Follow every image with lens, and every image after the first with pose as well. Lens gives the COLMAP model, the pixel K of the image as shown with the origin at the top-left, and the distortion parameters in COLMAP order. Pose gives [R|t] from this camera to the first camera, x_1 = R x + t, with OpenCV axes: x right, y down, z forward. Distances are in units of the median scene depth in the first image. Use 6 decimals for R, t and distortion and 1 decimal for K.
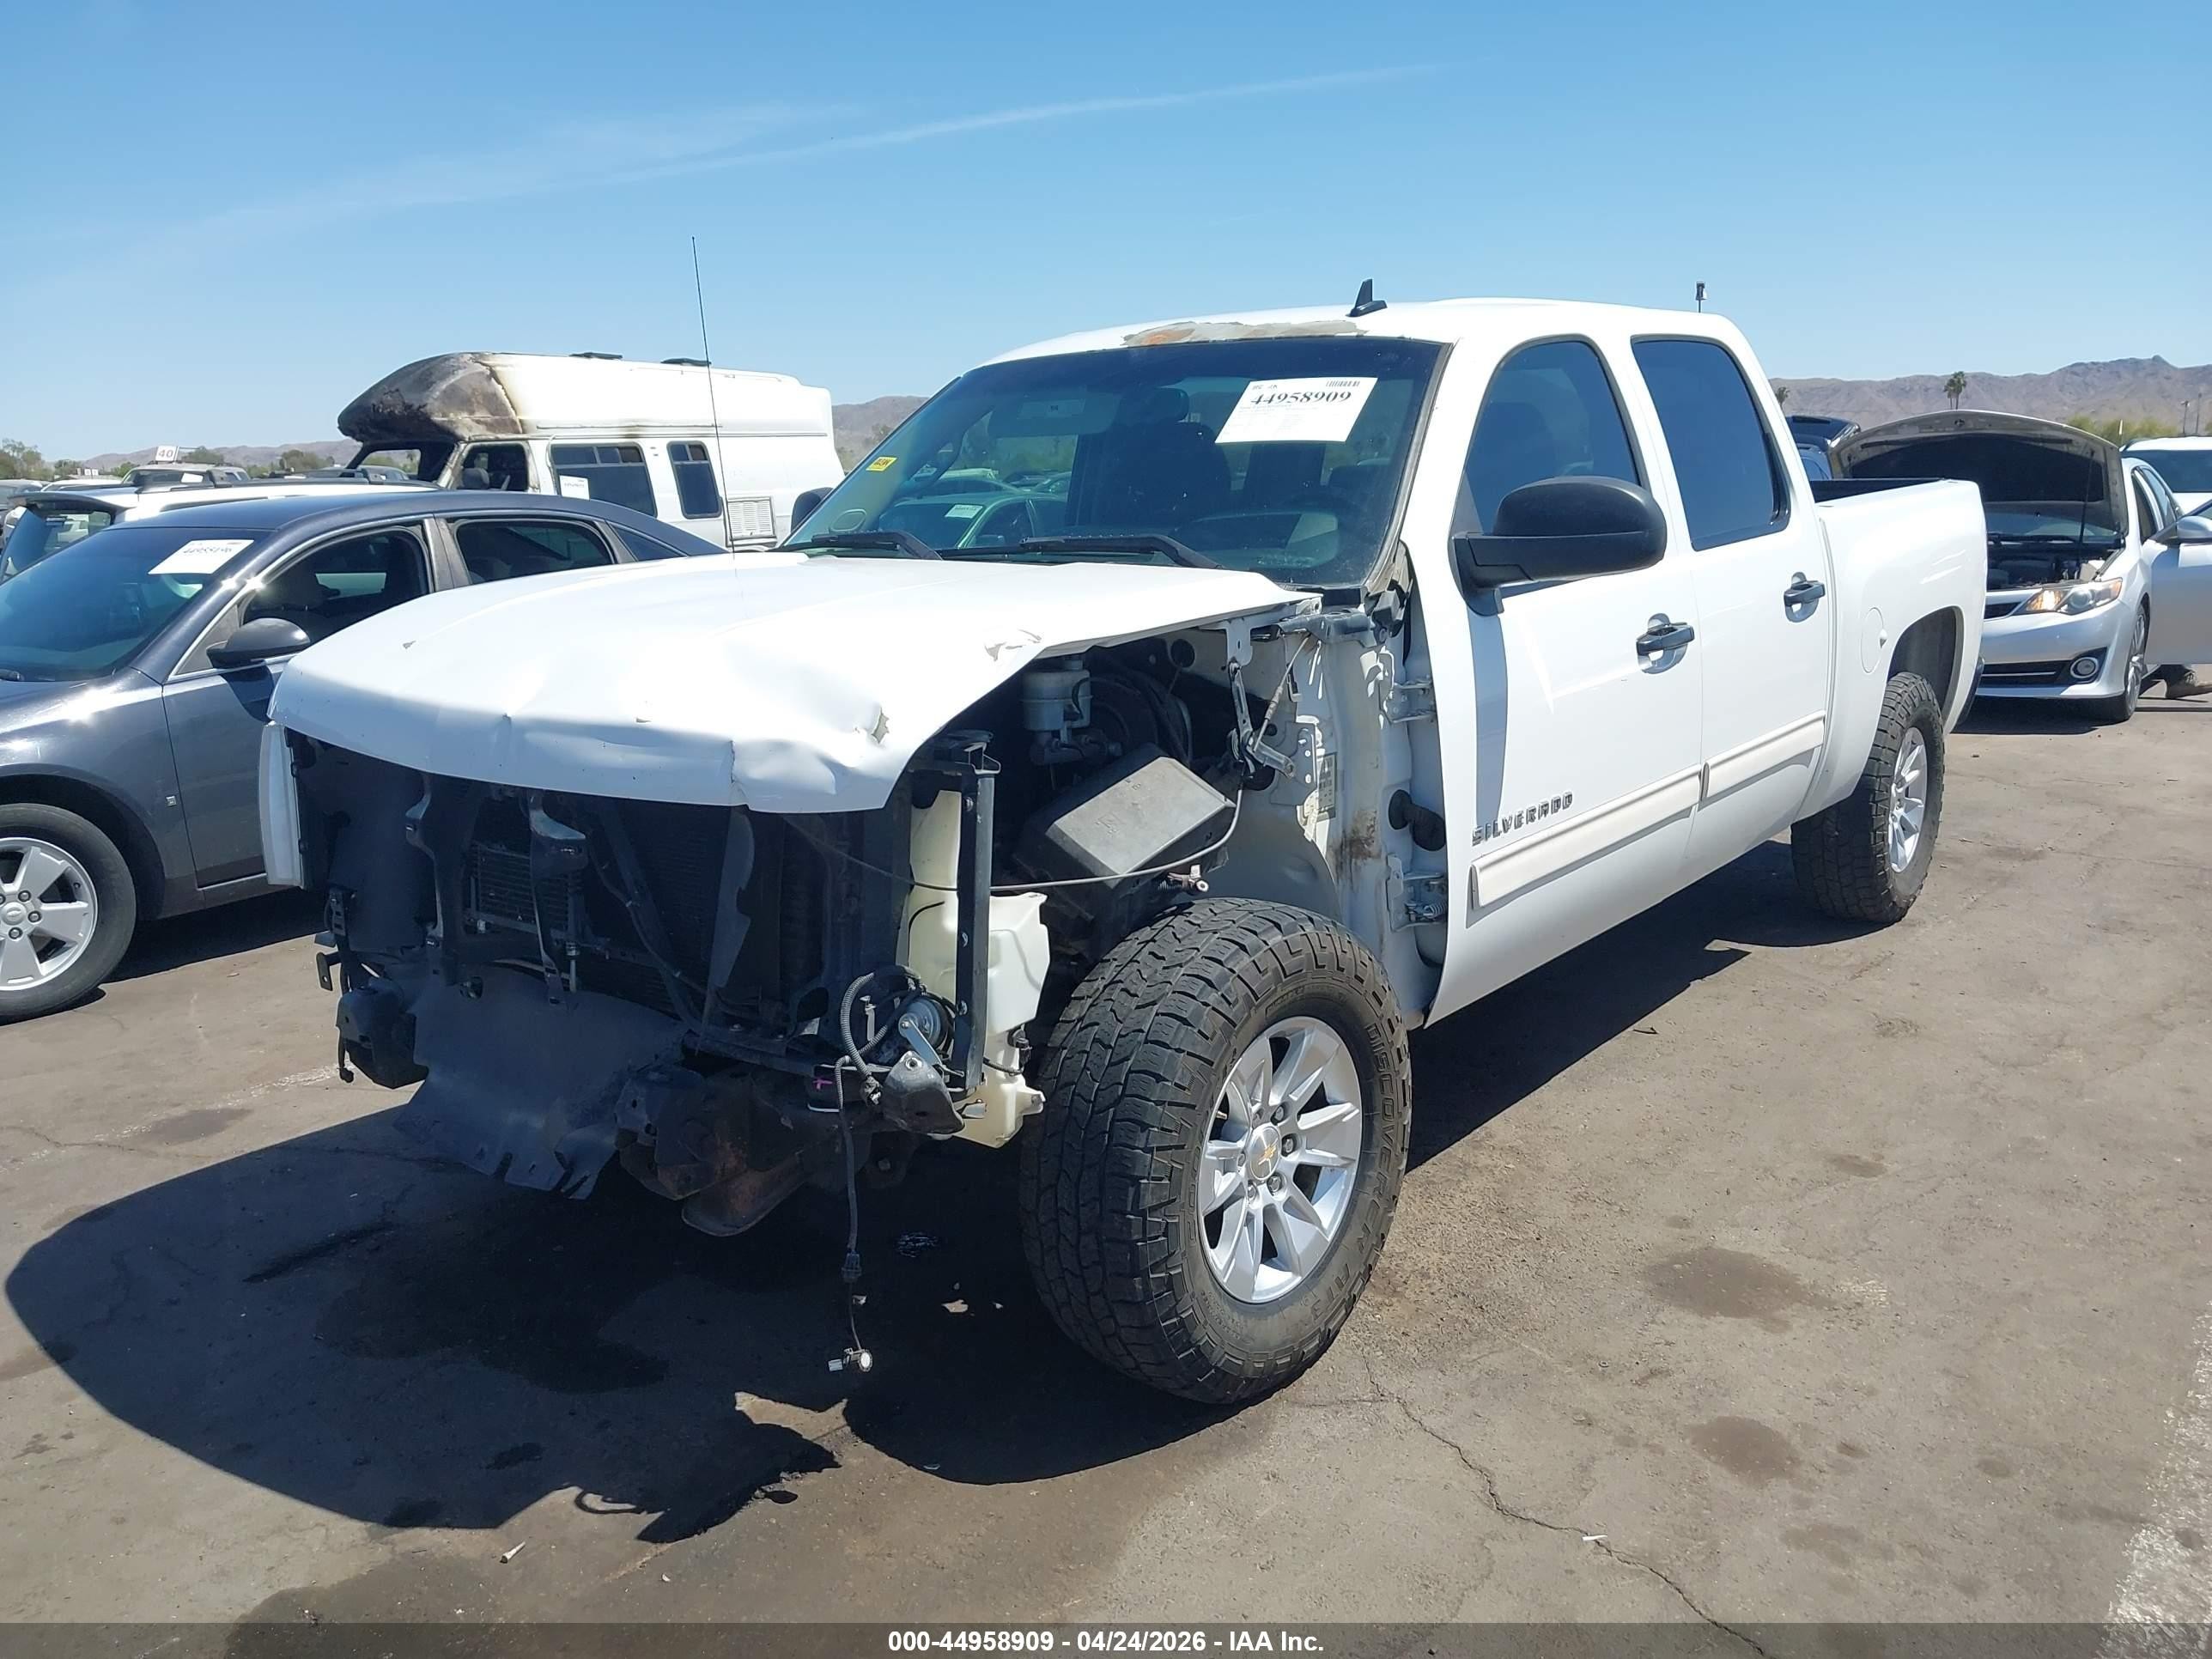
lens RADIAL K [[1723.5, 0, 1093.7], [0, 1723.5, 823.7], [0, 0, 1]] dist [0.002065, 0.003612]
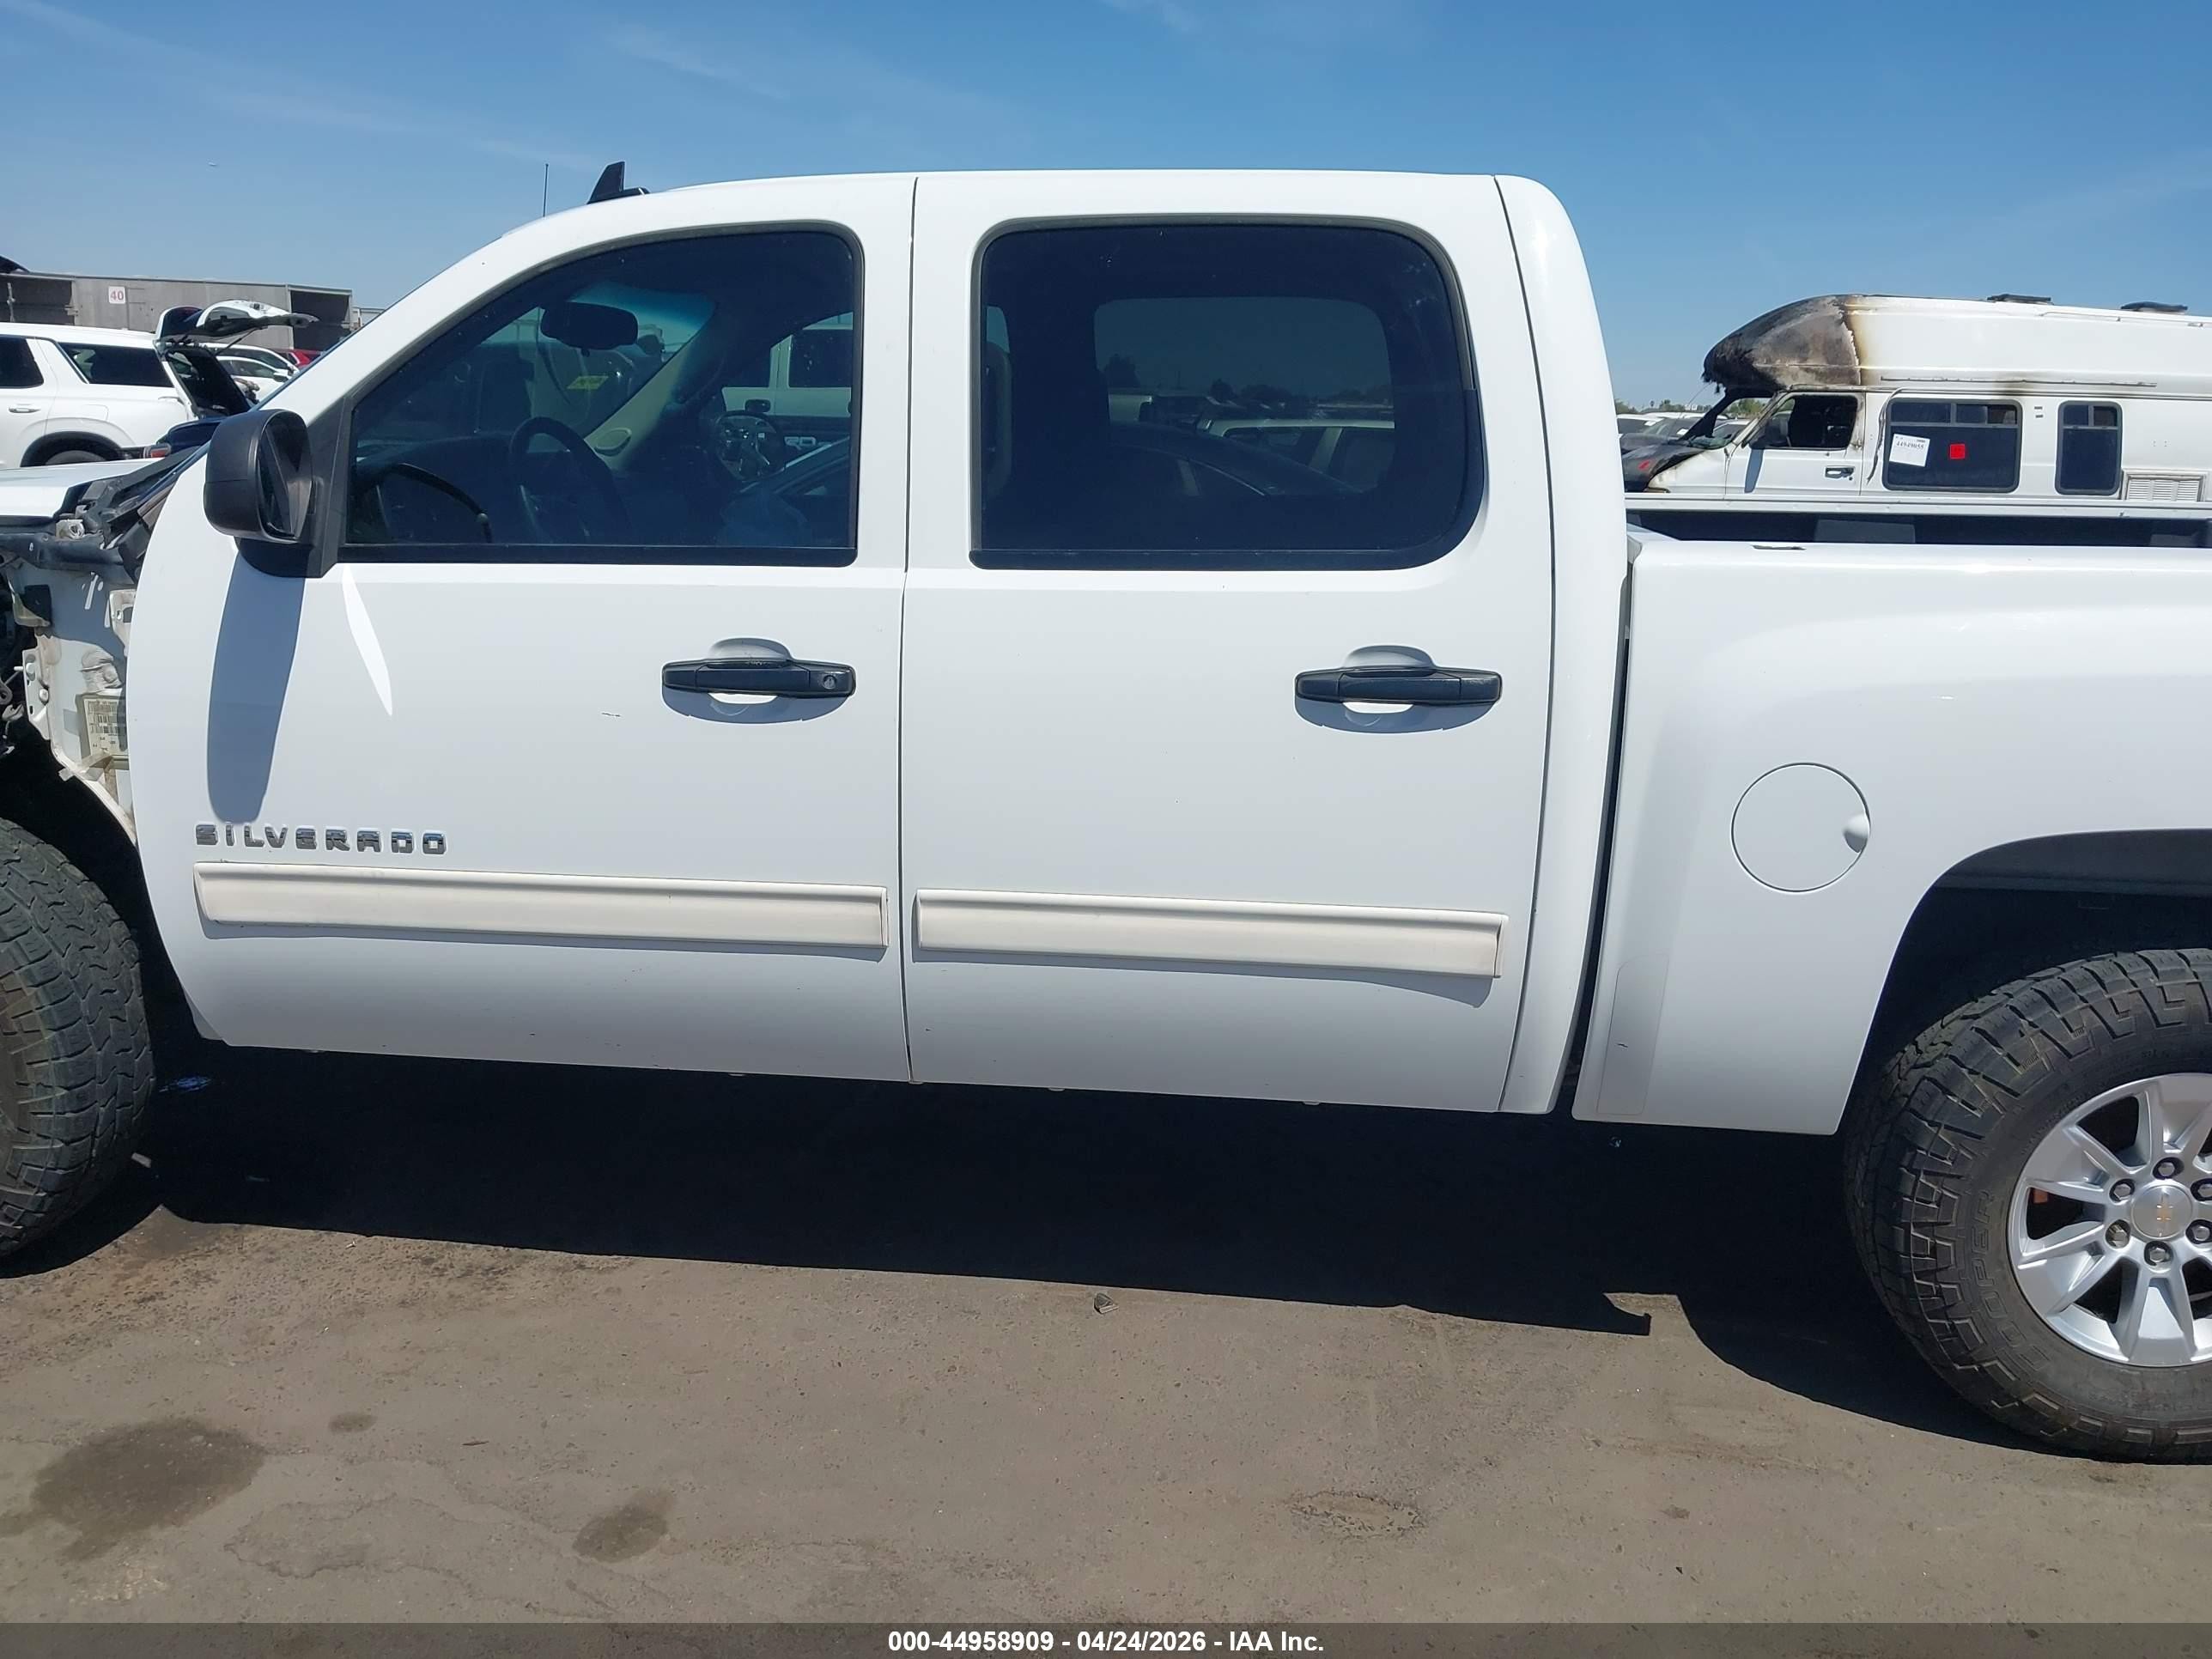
lens RADIAL K [[1732.9, 0, 1171.3], [0, 1732.9, 837.8], [0, 0, 1]] dist [0.020945, -0.003129]
pose [[0.567132, 0.241045, -0.787565, 1.202659], [-0.217375, 0.966117, 0.139160, -0.218766], [0.794424, 0.092275, 0.600313, 0.903131]]
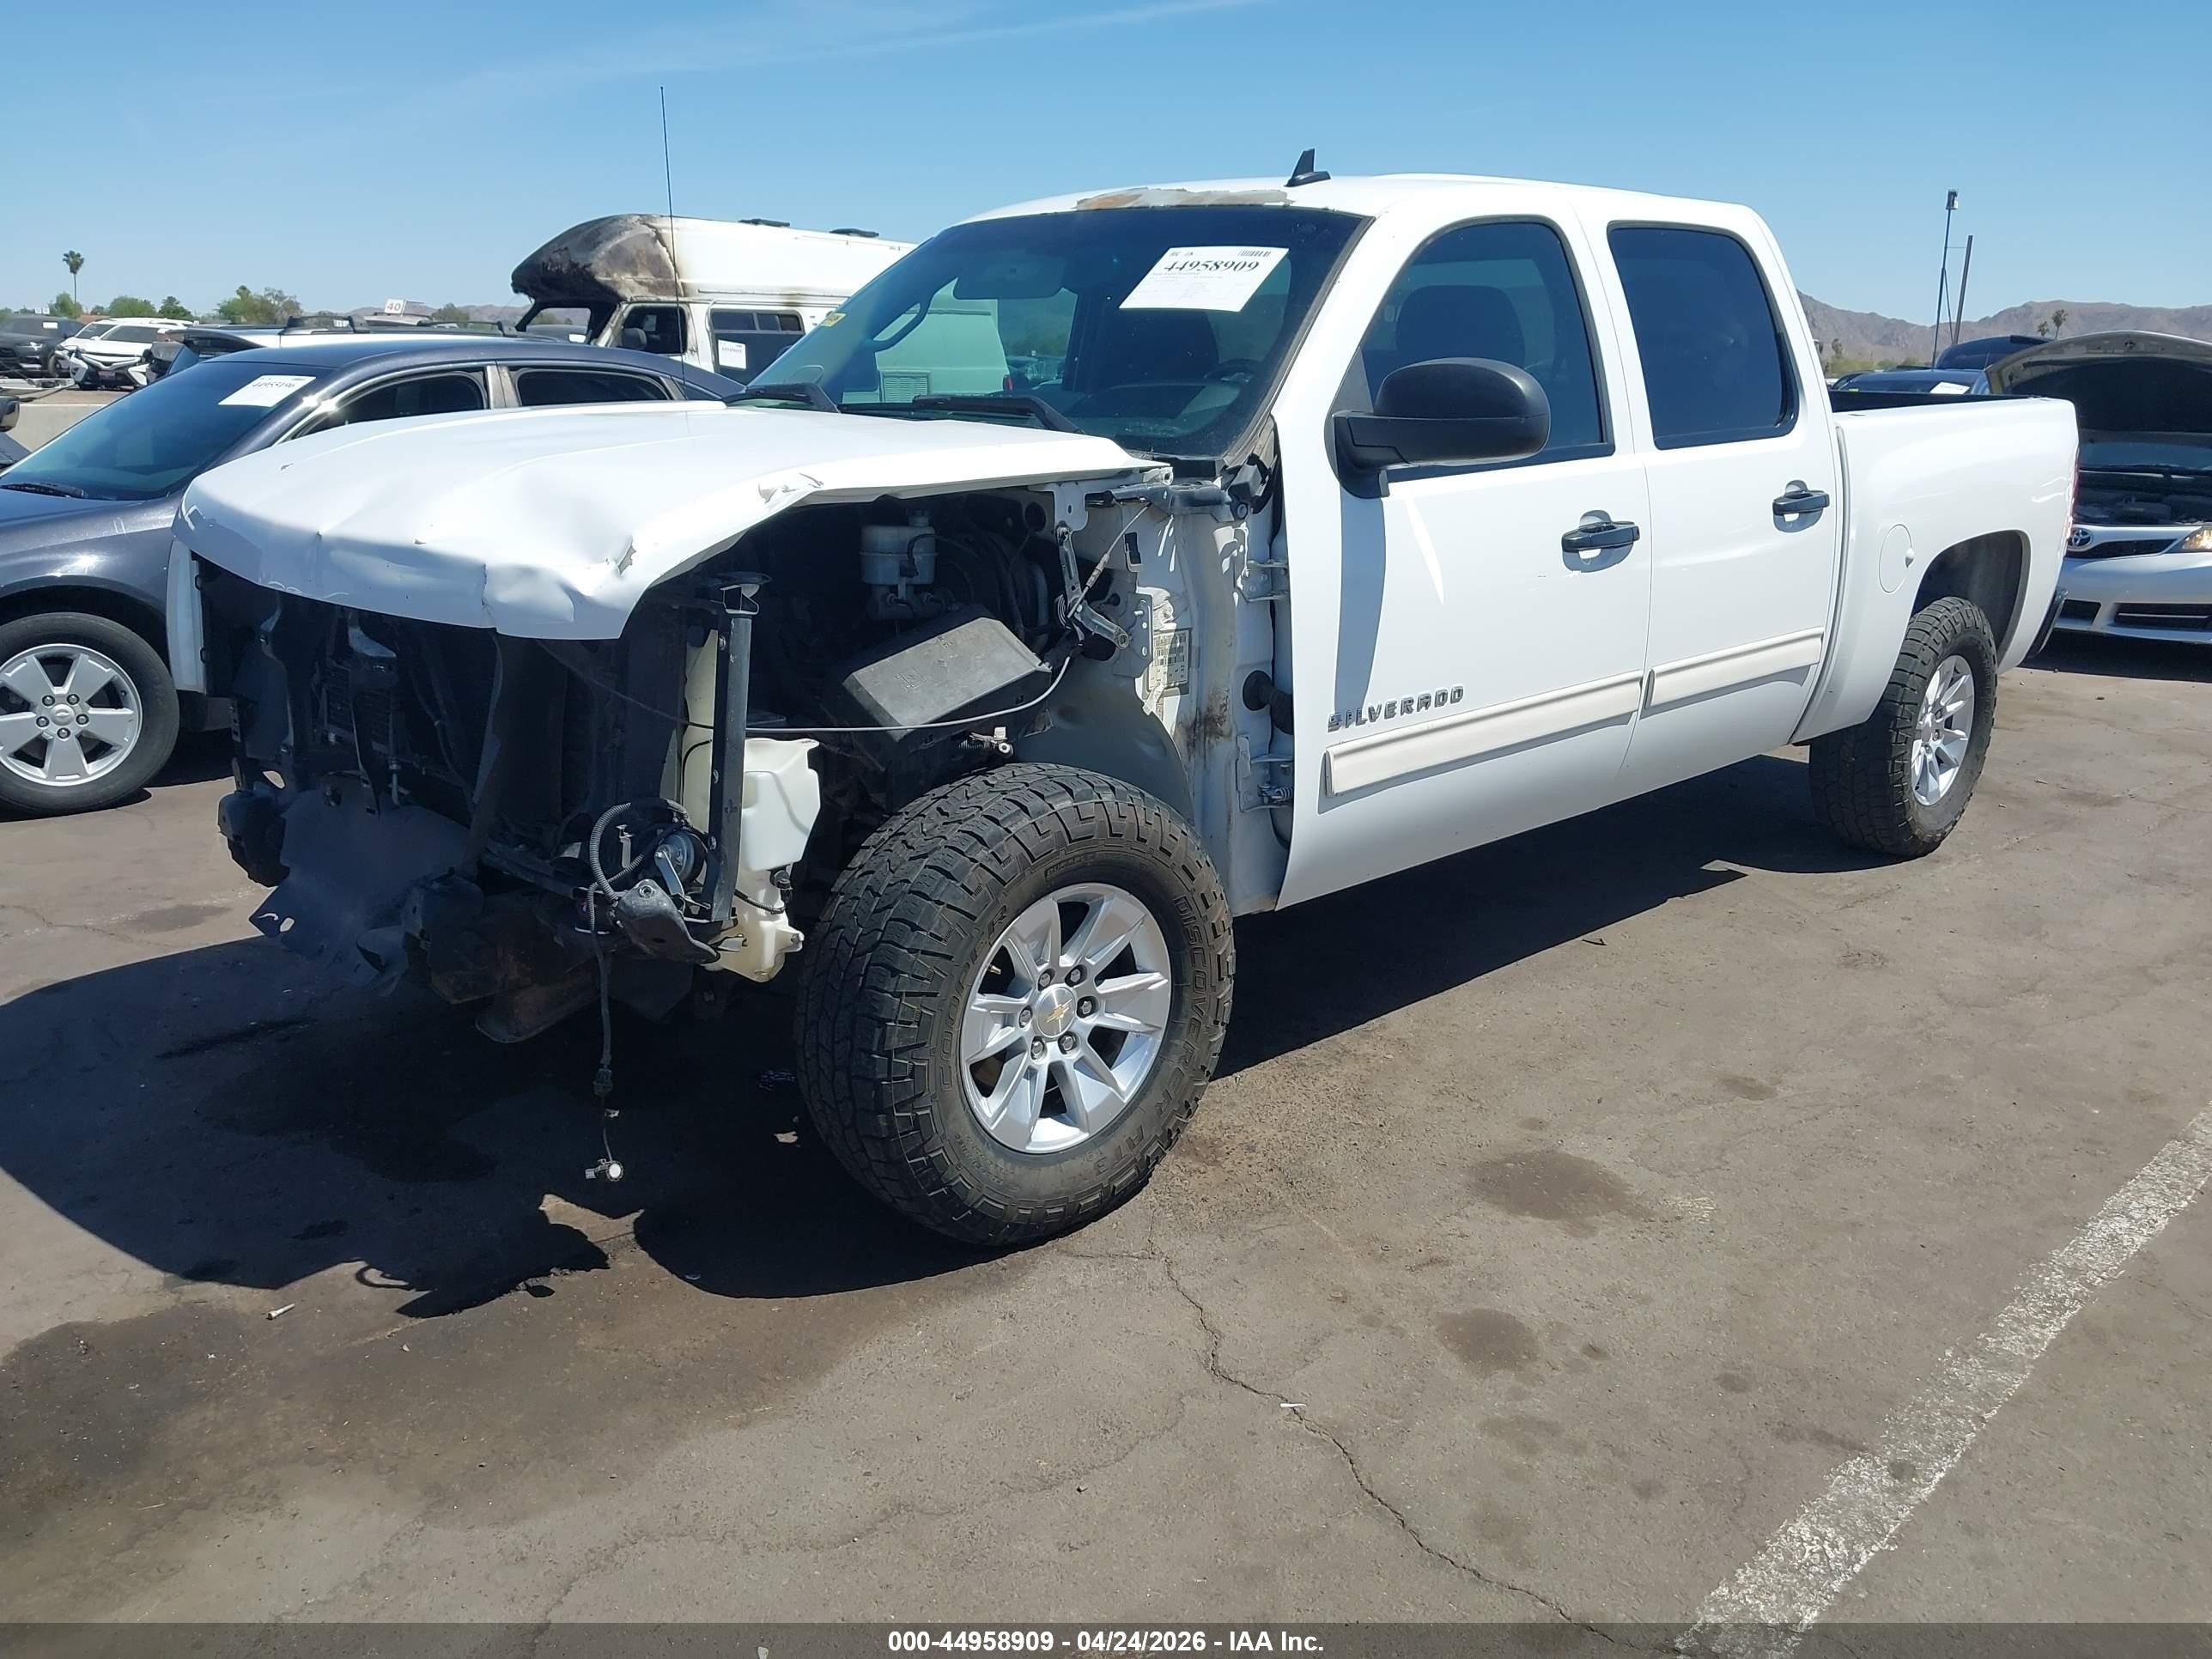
lens RADIAL K [[1702.2, 0, 1106.0], [0, 1702.2, 829.5], [0, 0, 1]] dist [0.008833, -0.006888]
pose [[0.992458, 0.072237, -0.099045, 0.200627], [-0.065546, 0.995445, 0.069225, 0.010498], [0.103594, -0.062211, 0.992672, 0.008480]]
